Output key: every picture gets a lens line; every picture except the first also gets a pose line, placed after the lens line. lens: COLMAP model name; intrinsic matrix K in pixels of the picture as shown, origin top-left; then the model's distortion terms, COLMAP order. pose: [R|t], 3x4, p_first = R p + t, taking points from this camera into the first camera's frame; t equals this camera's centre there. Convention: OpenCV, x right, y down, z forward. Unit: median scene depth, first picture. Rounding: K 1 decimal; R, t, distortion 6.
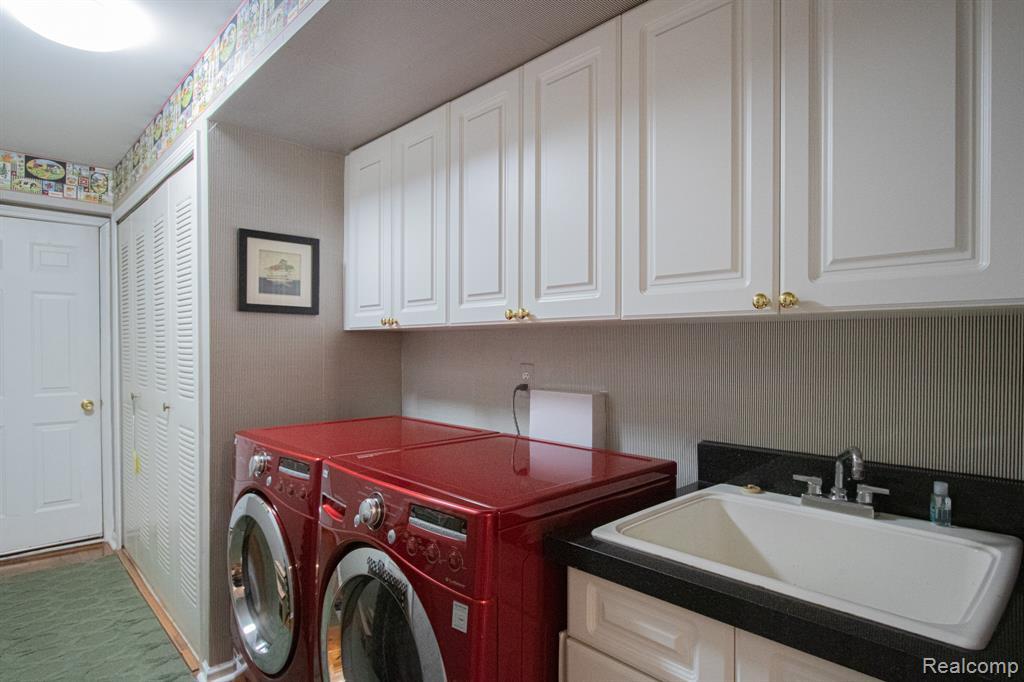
lens RADIAL K [[569.5, 0, 511.0], [0, 569.5, 359.0], [0, 0, 1]] dist [-0.000888, 0.000421]
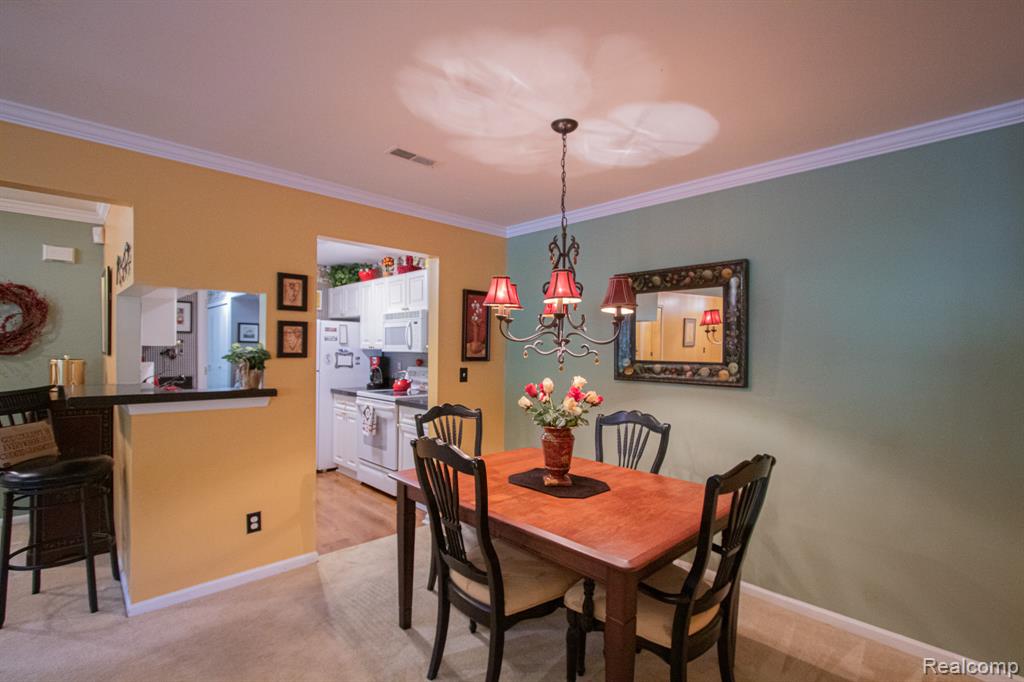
lens RADIAL K [[473.6, 0, 517.9], [0, 473.6, 353.0], [0, 0, 1]] dist [-0.013691, 0.000858]
pose [[0.999743, 0.005095, 0.022086, 1.247735], [-0.004861, 0.999932, -0.010639, 0.012644], [-0.022138, 0.010529, 0.999699, -2.077328]]
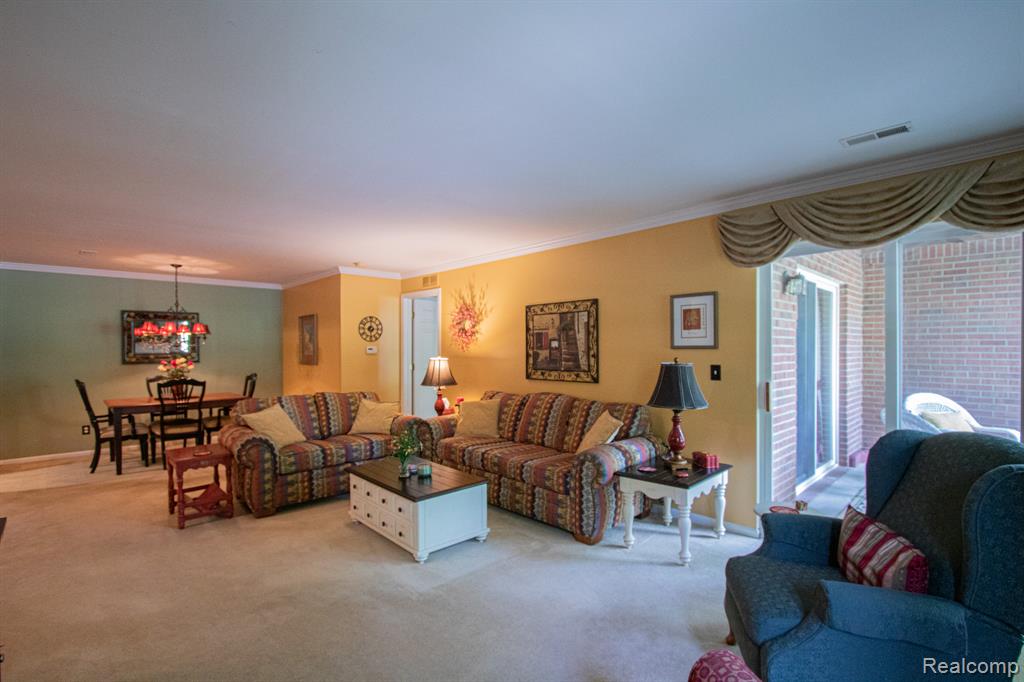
lens RADIAL K [[473.6, 0, 517.9], [0, 473.6, 353.0], [0, 0, 1]] dist [-0.013691, 0.000858]
pose [[-0.010665, -0.020328, 0.999736, -0.952931], [0.024082, 0.999498, 0.020581, 0.009843], [-0.999653, 0.024296, -0.010170, -2.856772]]
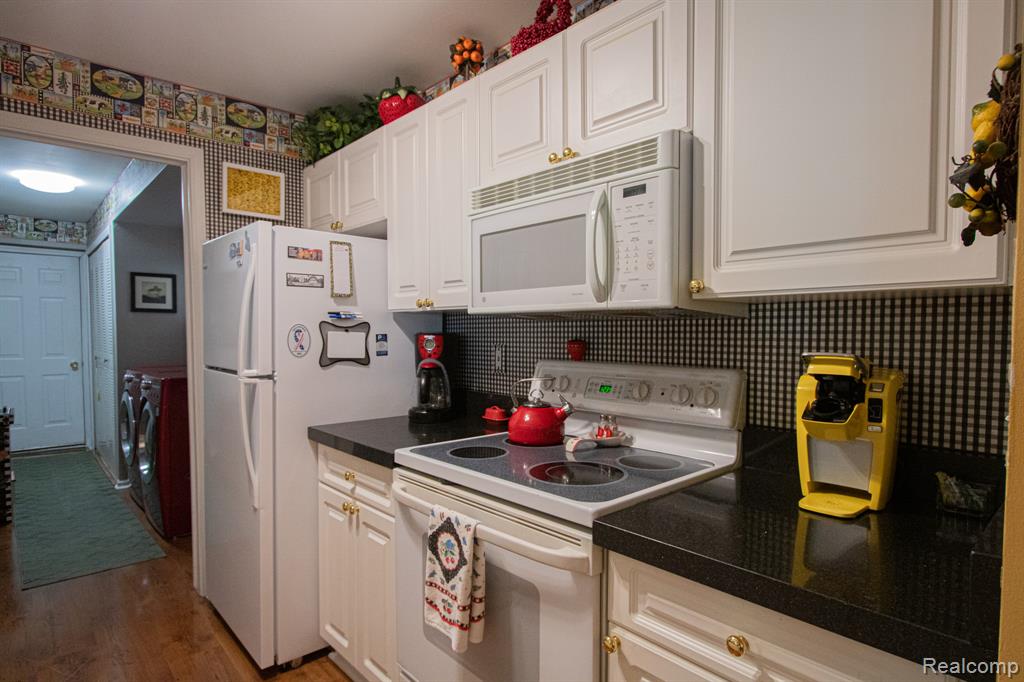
lens RADIAL K [[556.0, 0, 511.6], [0, 556.0, 351.0], [0, 0, 1]] dist [-0.003277, -0.001123]
pose [[0.999829, -0.004460, -0.017937, 0.811264], [0.004813, 0.999795, 0.019673, 0.021394], [0.017845, -0.019756, 0.999646, -0.859854]]
